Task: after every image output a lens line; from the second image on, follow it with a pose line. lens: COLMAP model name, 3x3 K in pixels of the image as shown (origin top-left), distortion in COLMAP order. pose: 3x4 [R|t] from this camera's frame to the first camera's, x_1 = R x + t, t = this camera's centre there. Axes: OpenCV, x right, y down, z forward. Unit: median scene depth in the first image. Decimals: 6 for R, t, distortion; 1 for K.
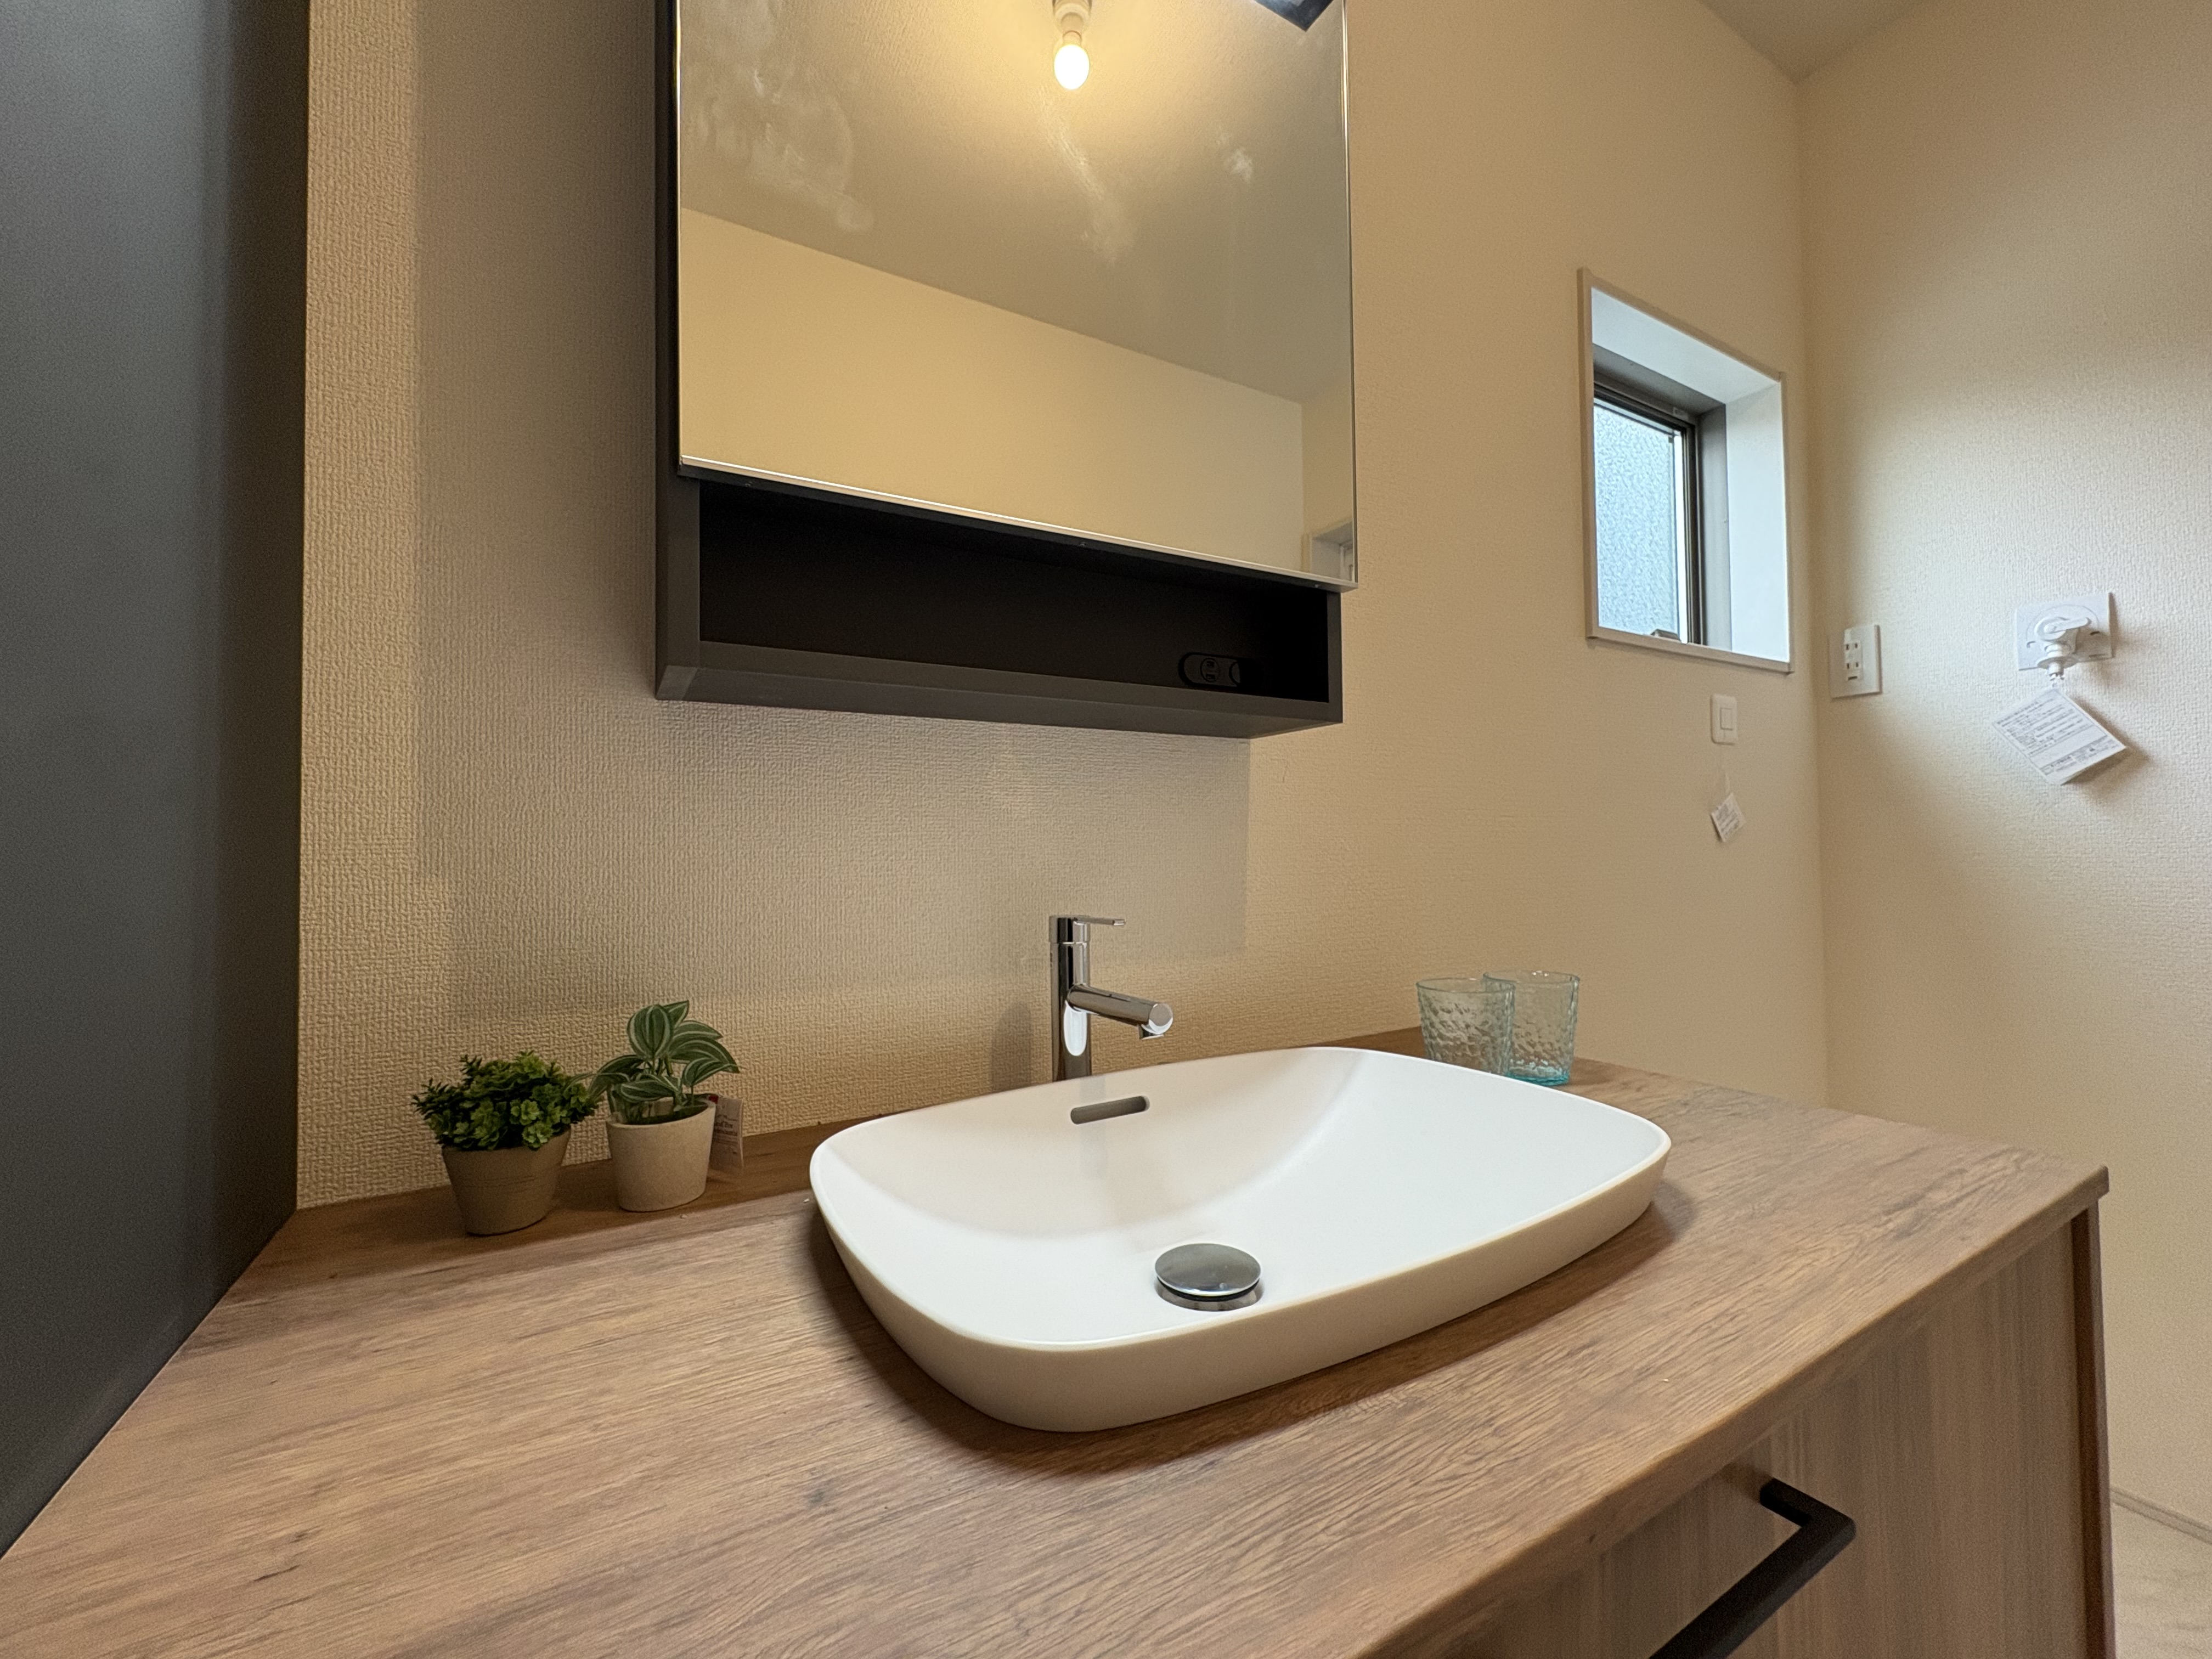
lens RADIAL K [[889.0, 0, 1112.2], [0, 889.0, 822.8], [0, 0, 1]] dist [-0.002980, -0.000413]
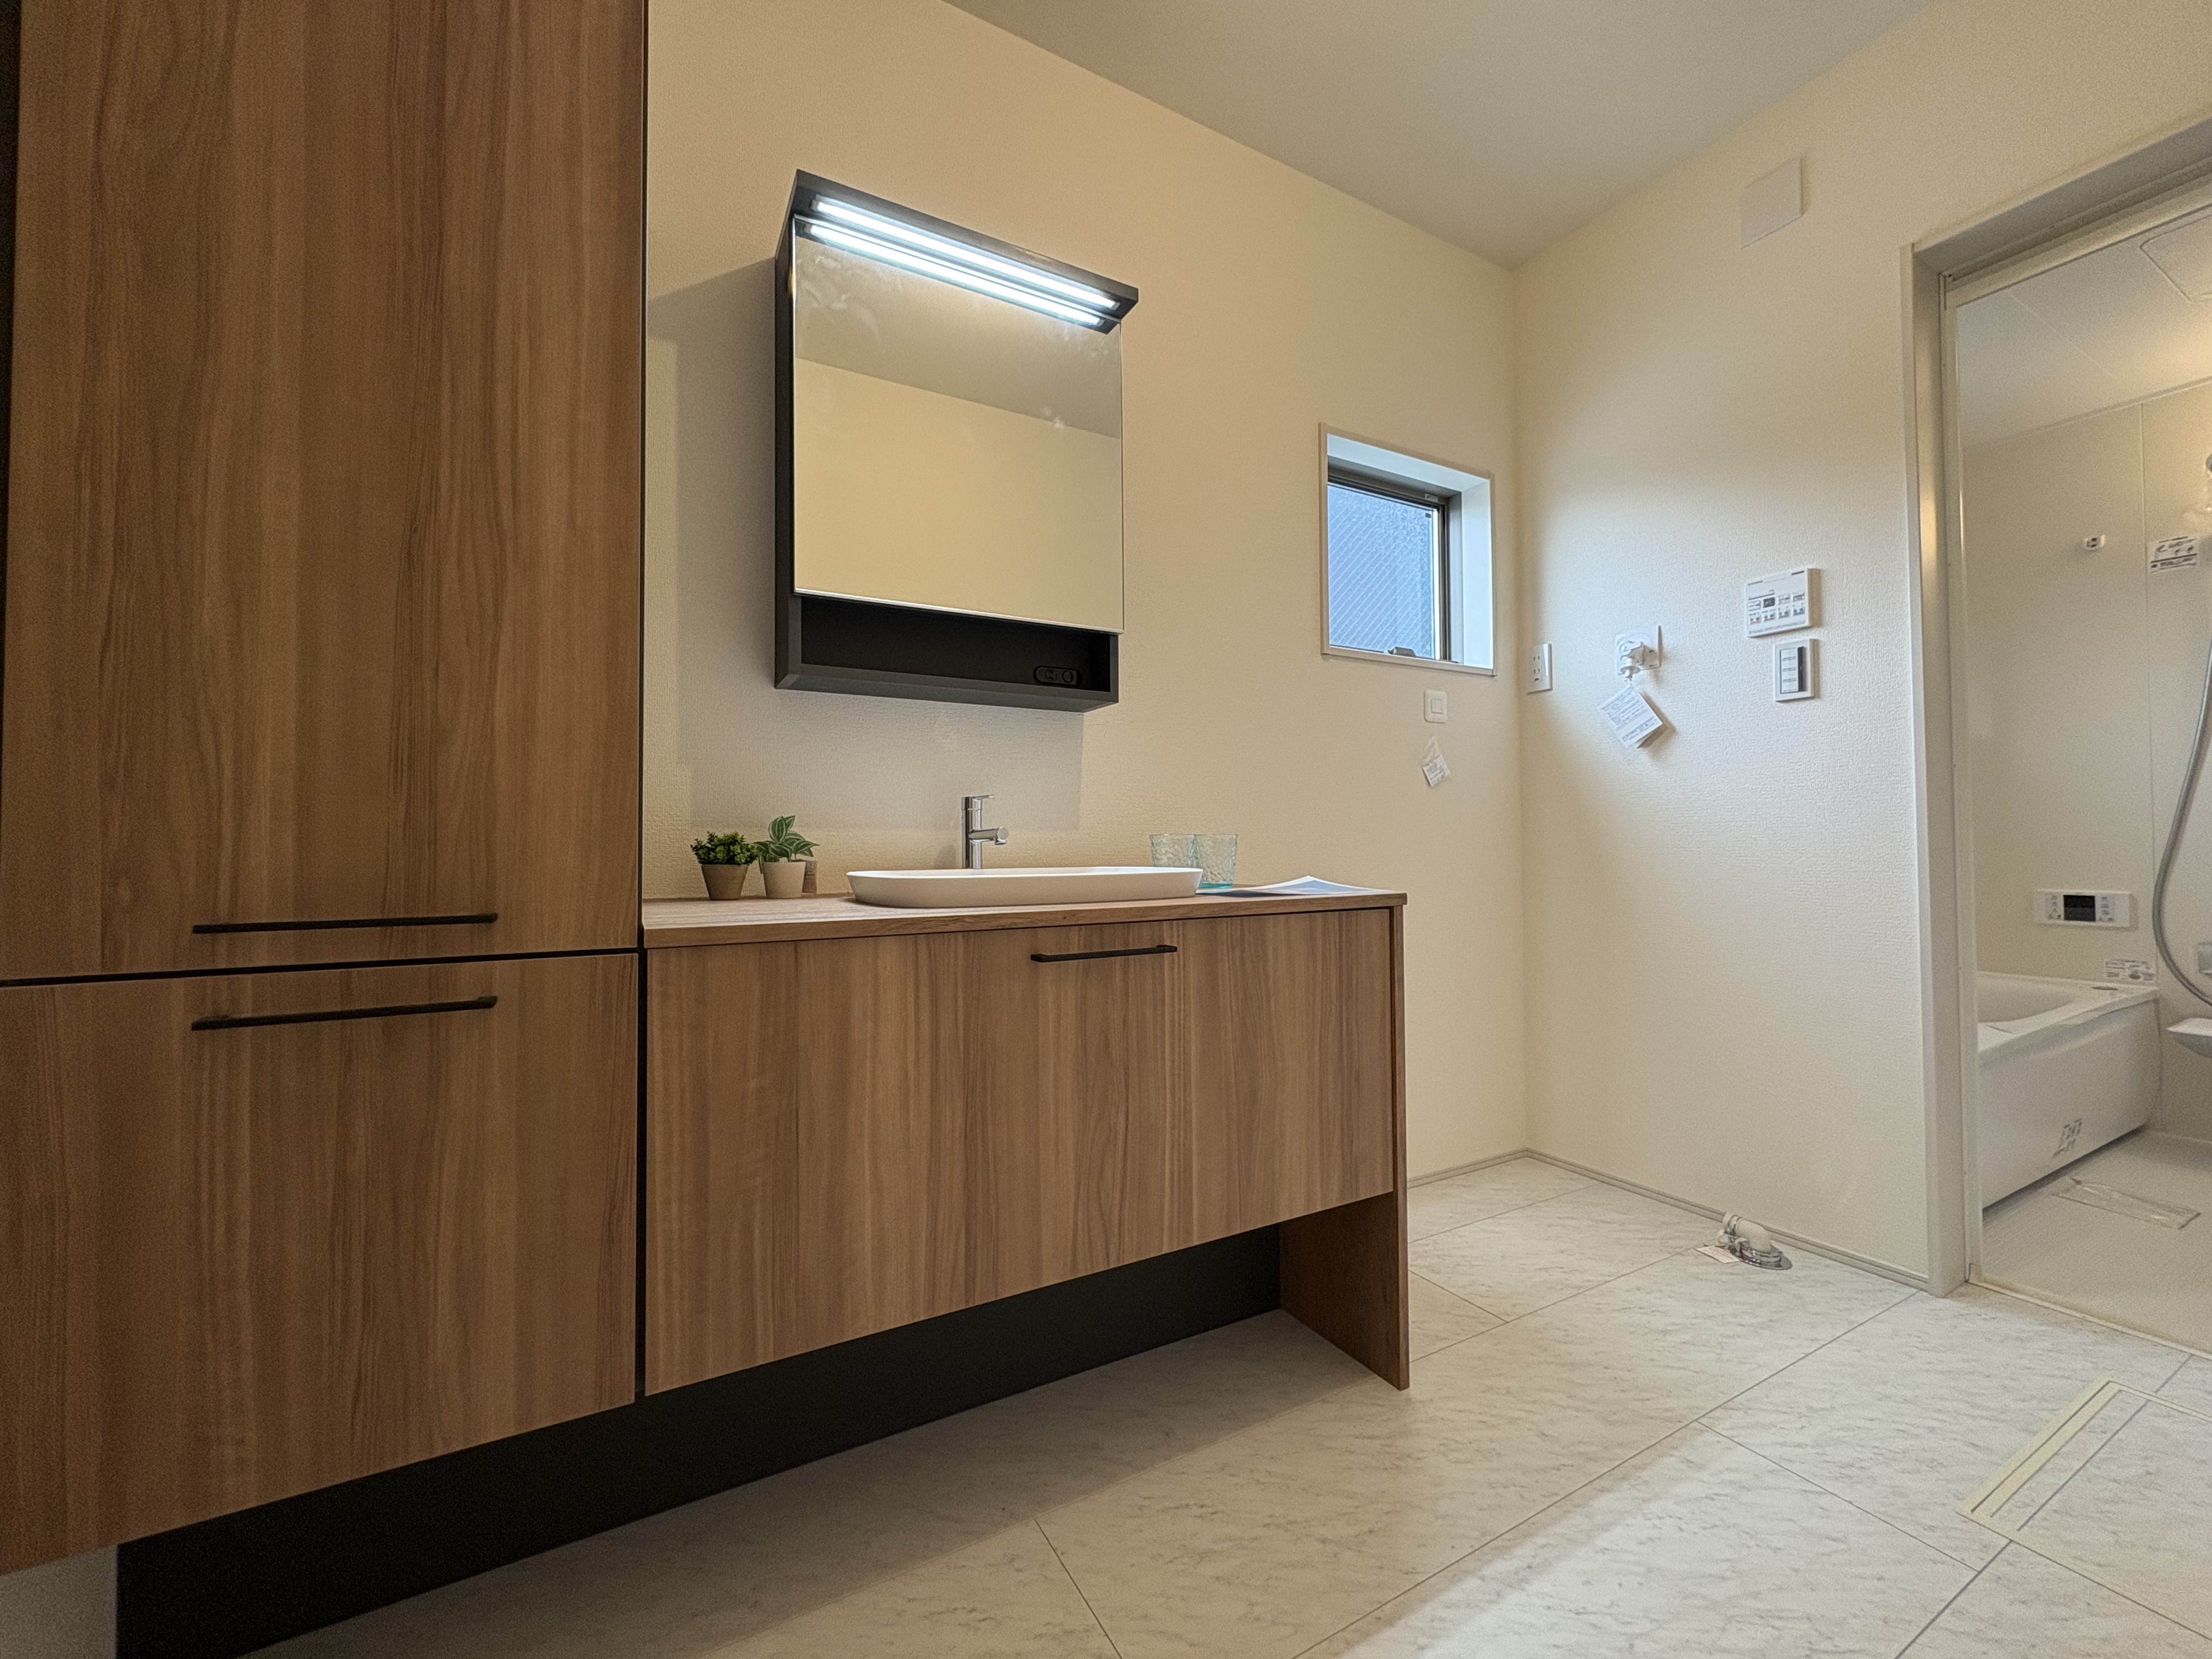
lens RADIAL K [[889.0, 0, 1112.2], [0, 889.0, 822.8], [0, 0, 1]] dist [-0.002980, -0.000413]
pose [[0.999855, 0.004974, -0.016309, 0.183759], [-0.004936, 0.999985, 0.002398, 0.094634], [0.016321, -0.002317, 0.999864, -0.613232]]
